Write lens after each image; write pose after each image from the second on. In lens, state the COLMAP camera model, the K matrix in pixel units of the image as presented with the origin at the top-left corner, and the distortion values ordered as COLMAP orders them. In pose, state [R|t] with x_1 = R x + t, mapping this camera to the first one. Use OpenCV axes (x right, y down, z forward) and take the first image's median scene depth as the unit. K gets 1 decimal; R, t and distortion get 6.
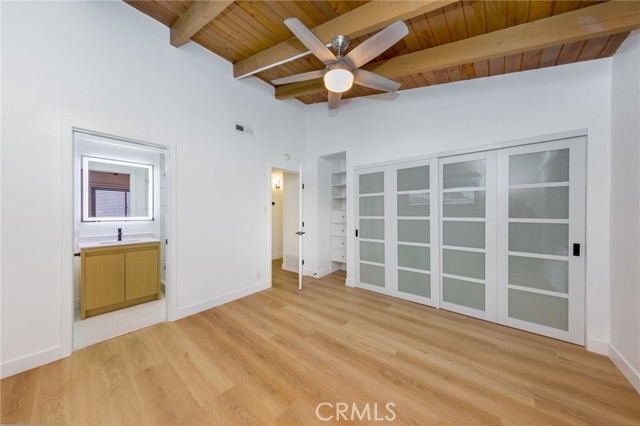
lens RADIAL K [[208.6, 0, 324.3], [0, 208.6, 209.4], [0, 0, 1]] dist [0.000570, 0.000014]
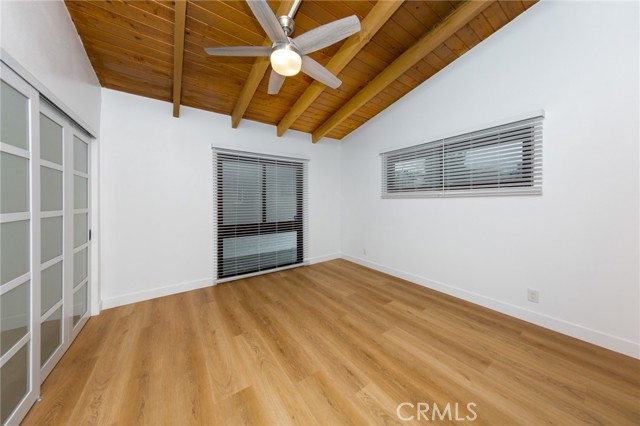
lens RADIAL K [[208.6, 0, 323.5], [0, 208.6, 208.2], [0, 0, 1]] dist [0.000570, 0.000014]
pose [[-0.966302, -0.000282, 0.257411, -0.322337], [0.004105, 0.999855, 0.016508, 0.034545], [-0.257378, 0.017008, -0.966161, 1.808056]]
